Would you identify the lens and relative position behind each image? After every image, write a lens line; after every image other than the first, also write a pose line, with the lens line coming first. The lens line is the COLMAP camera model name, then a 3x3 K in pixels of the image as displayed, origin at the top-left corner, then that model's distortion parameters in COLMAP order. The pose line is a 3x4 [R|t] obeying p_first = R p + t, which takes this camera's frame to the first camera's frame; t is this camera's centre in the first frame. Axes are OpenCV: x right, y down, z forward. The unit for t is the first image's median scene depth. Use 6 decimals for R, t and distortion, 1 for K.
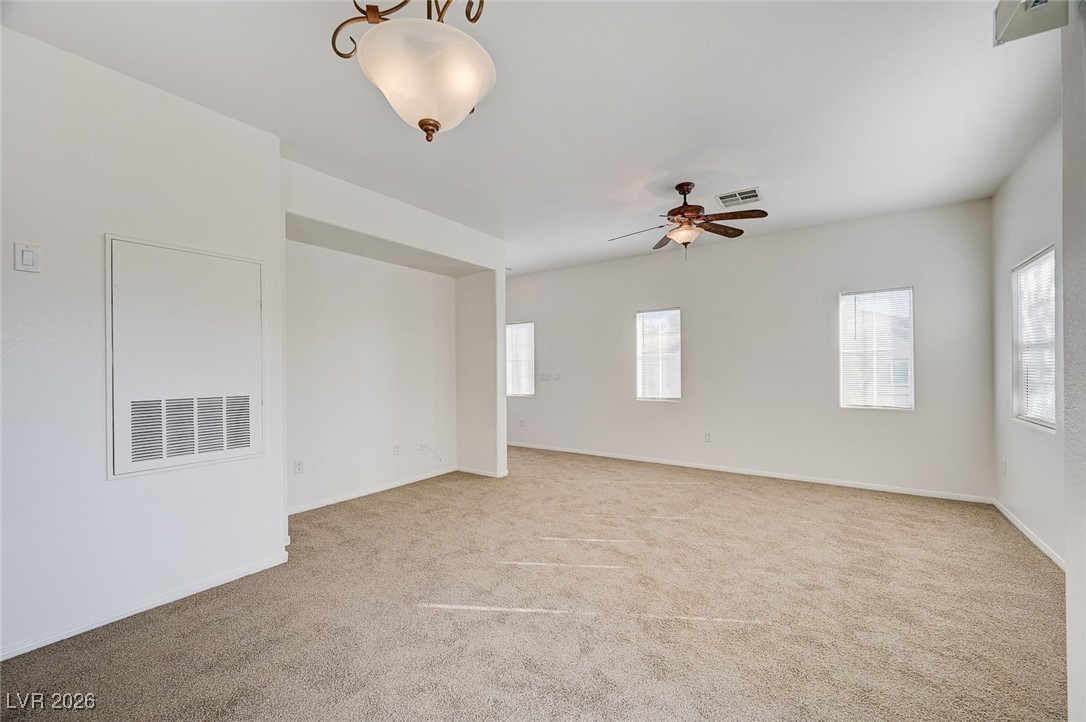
lens RADIAL K [[431.8, 0, 541.7], [0, 431.8, 368.5], [0, 0, 1]] dist [0.002087, 0.000140]
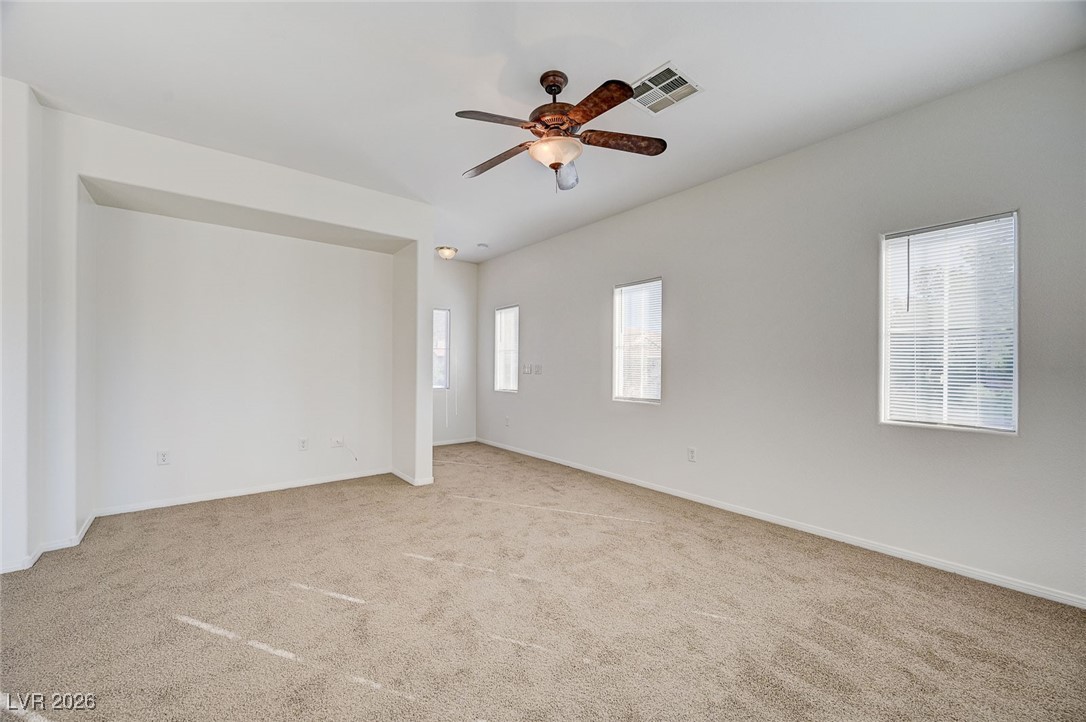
lens RADIAL K [[427.4, 0, 542.1], [0, 427.4, 367.1], [0, 0, 1]] dist [-0.000779, -0.000109]
pose [[0.959986, 0.013270, -0.279734, 0.433293], [-0.012521, 0.999912, 0.004461, 0.015618], [0.279769, -0.000780, 0.960067, 0.311249]]
